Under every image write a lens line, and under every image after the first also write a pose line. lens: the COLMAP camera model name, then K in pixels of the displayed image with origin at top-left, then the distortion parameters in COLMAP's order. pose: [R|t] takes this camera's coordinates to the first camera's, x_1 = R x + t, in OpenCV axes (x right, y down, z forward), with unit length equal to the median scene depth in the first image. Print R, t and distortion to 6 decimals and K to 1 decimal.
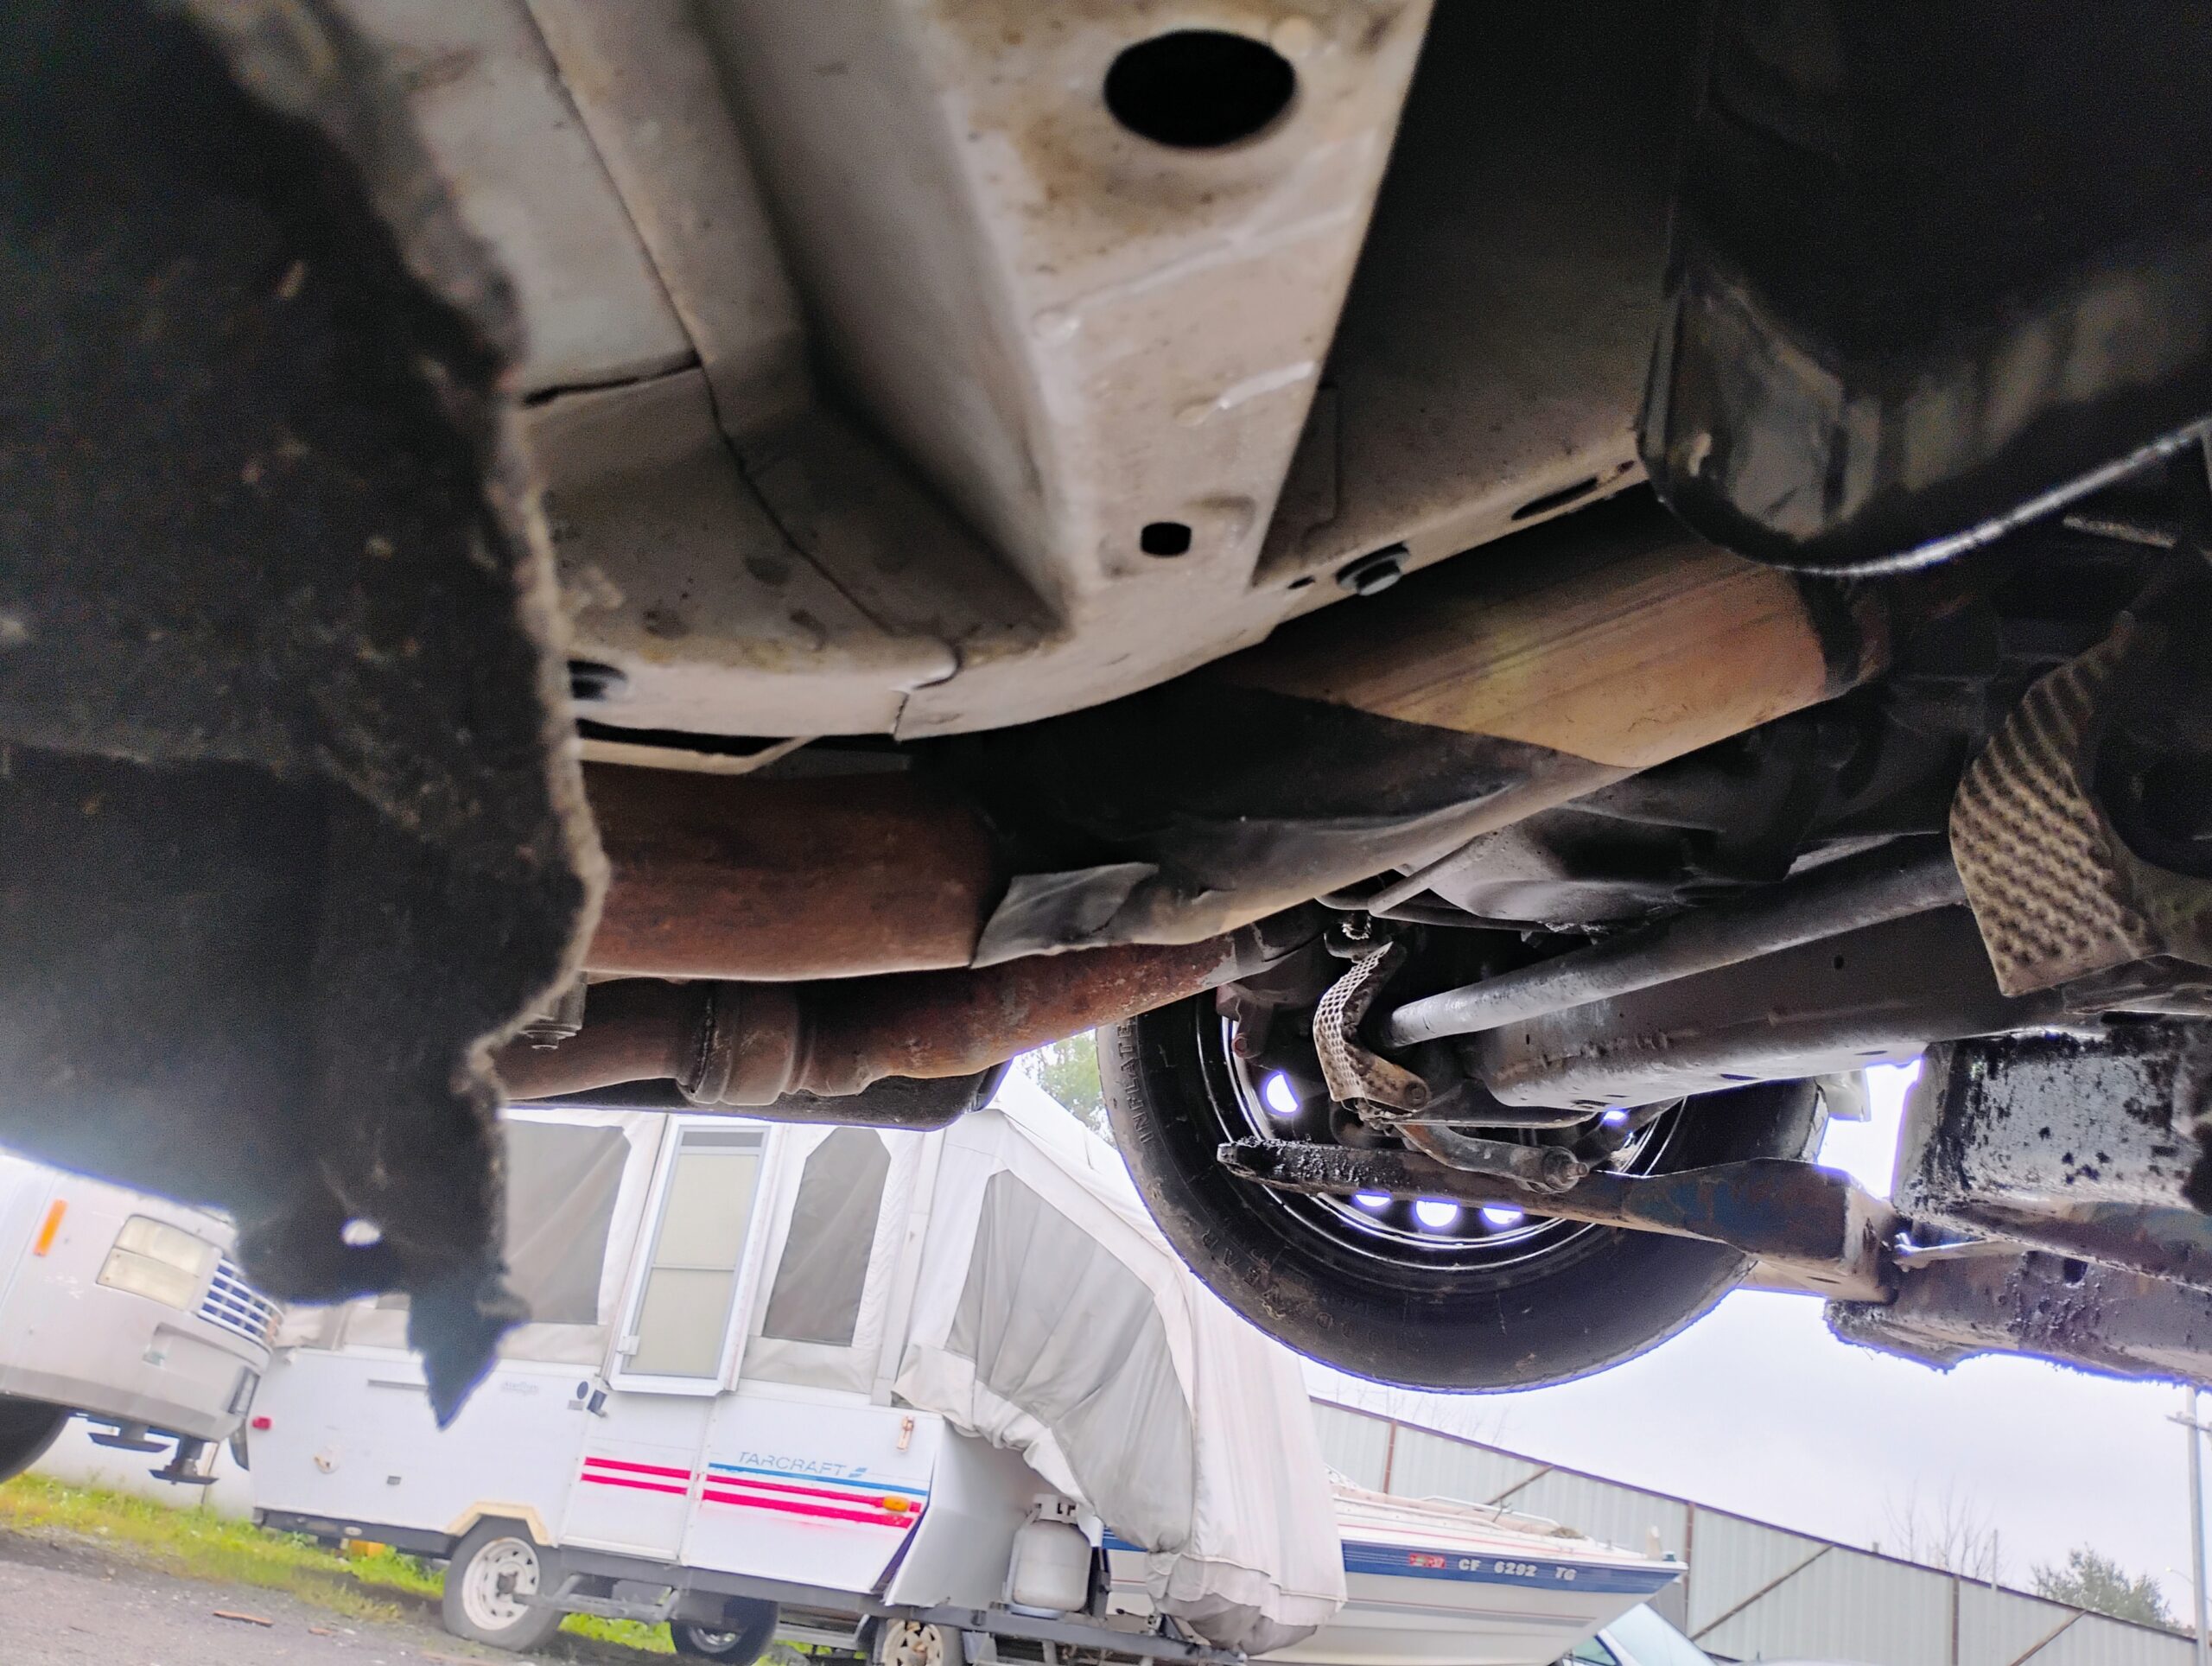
lens RADIAL K [[1803.5, 0, 1106.0], [0, 1803.5, 833.0], [0, 0, 1]] dist [0.003562, 0.000474]
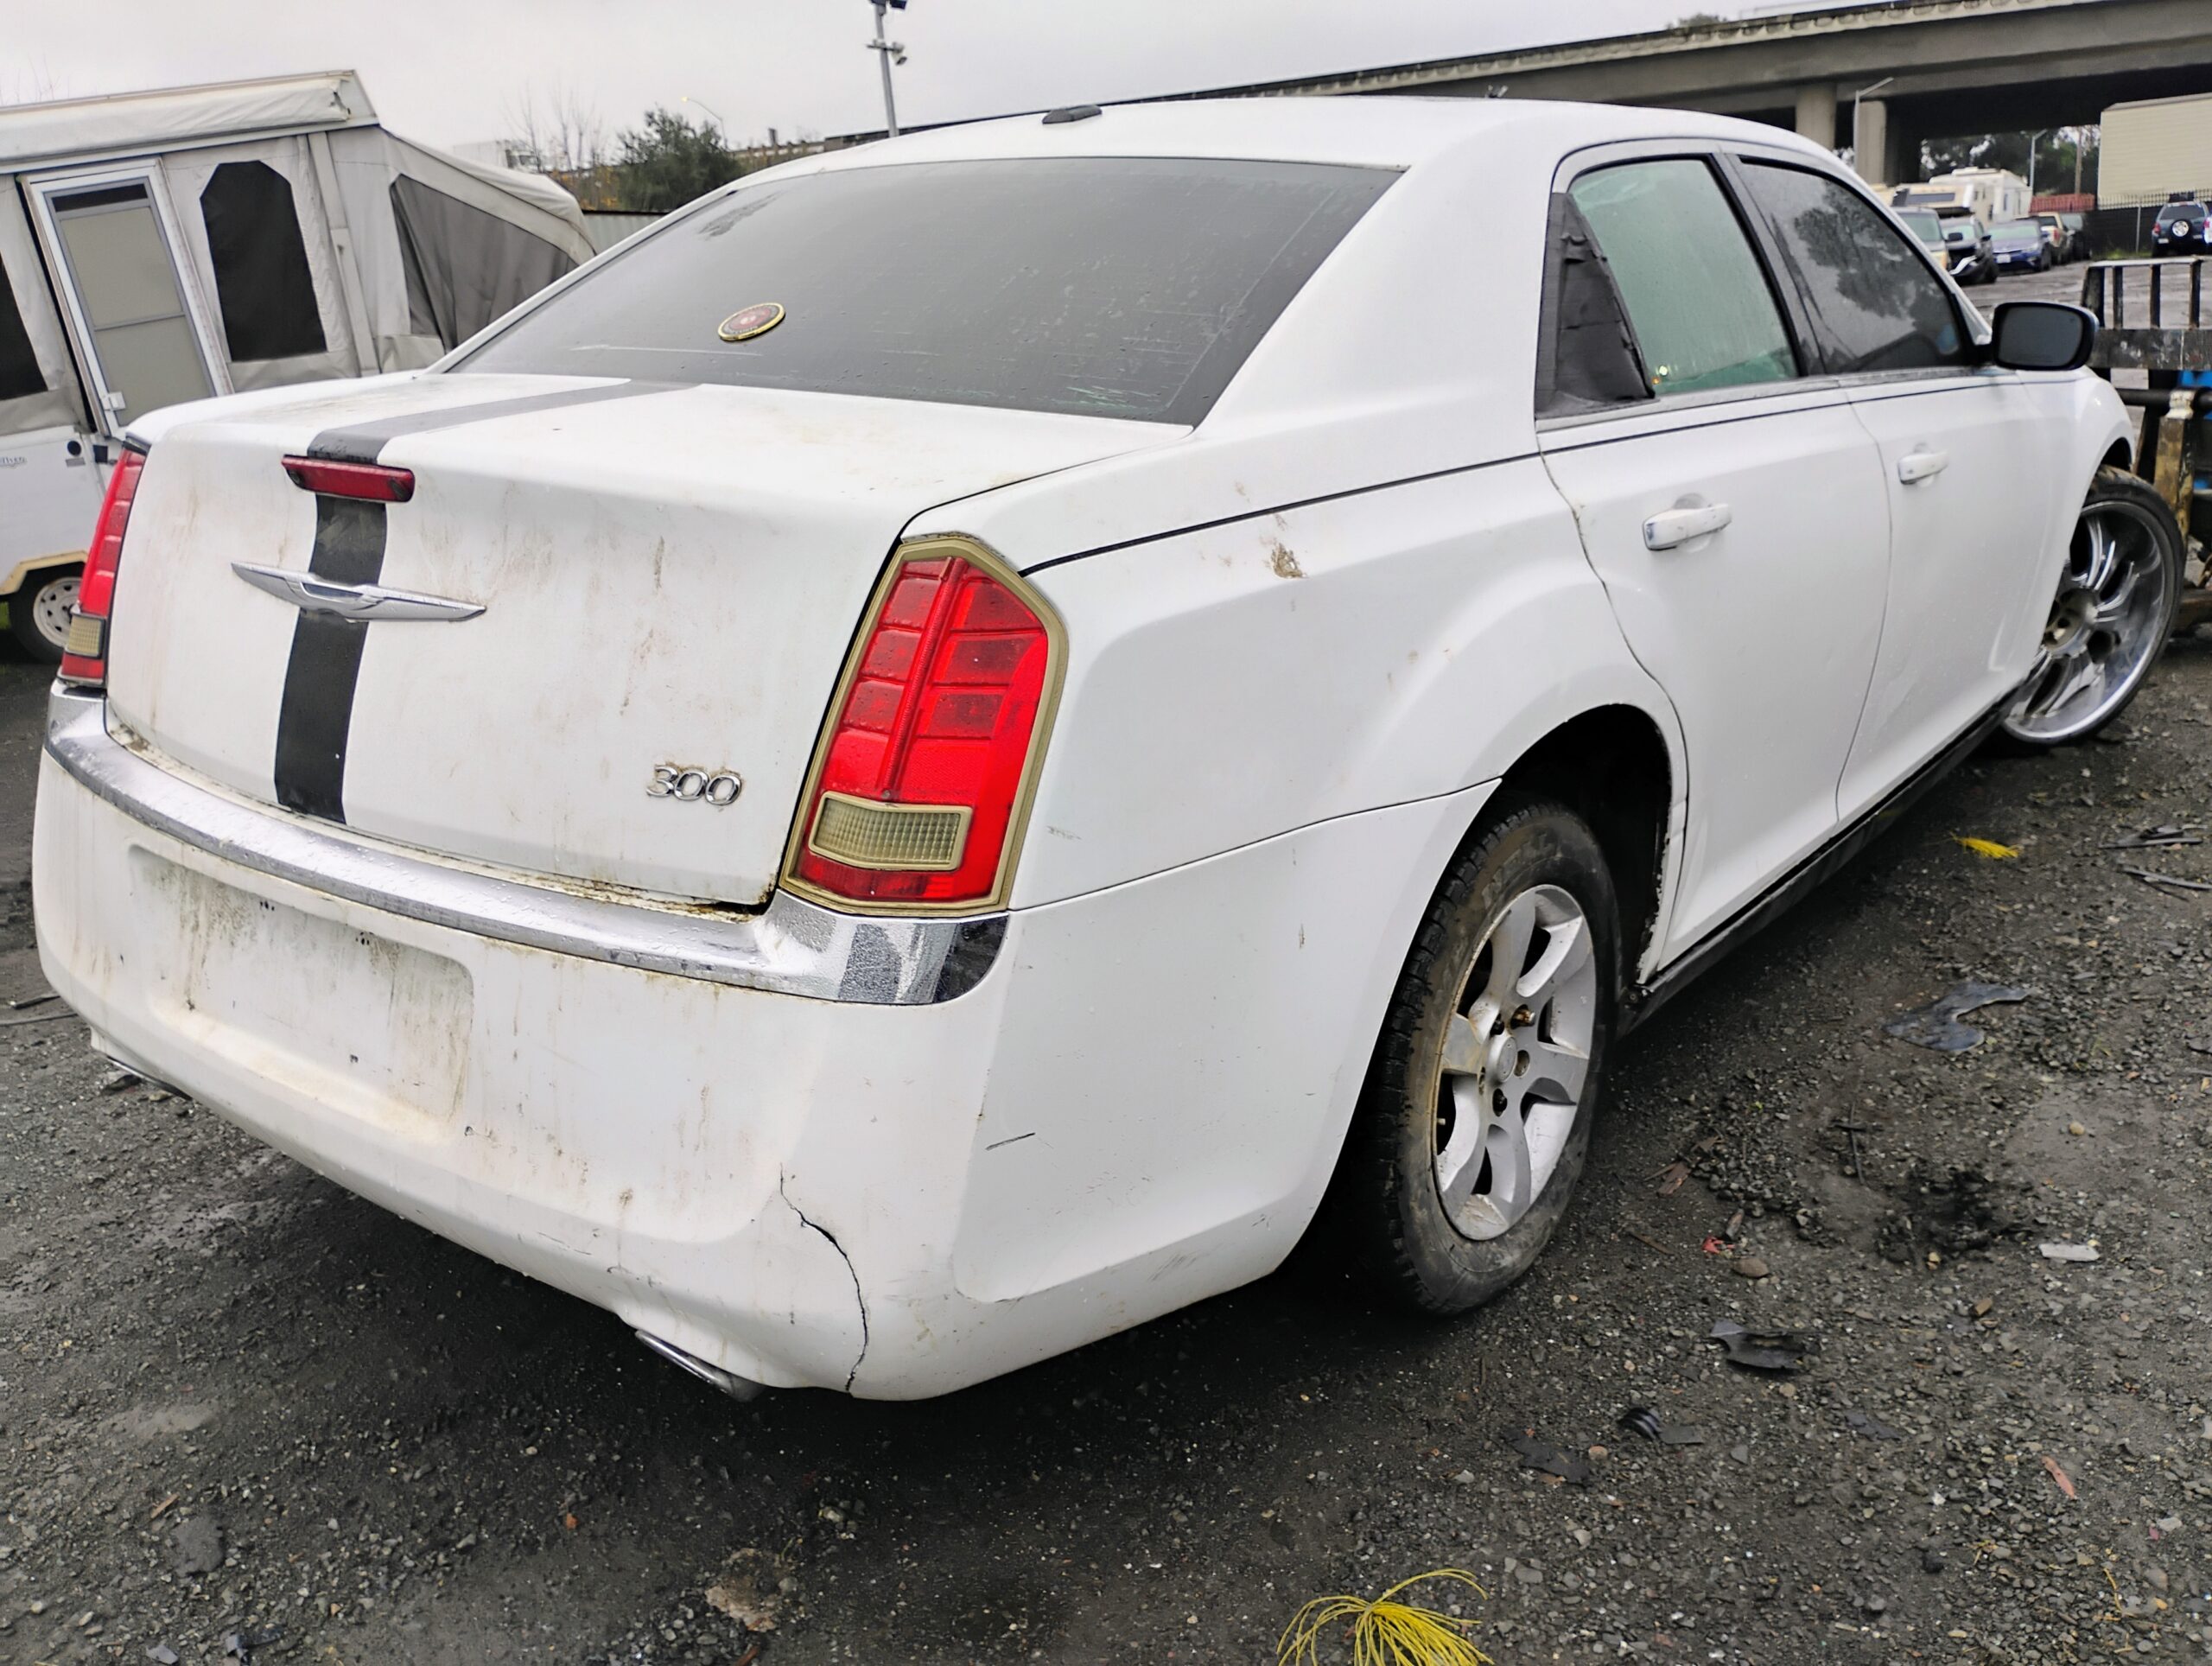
lens RADIAL K [[1803.5, 0, 1106.0], [0, 1803.5, 833.0], [0, 0, 1]] dist [0.003562, 0.000474]
pose [[0.734600, -0.426500, 0.527693, -0.275793], [-0.041574, 0.747979, 0.662419, -0.155904], [-0.677226, -0.508551, 0.531734, -0.091446]]
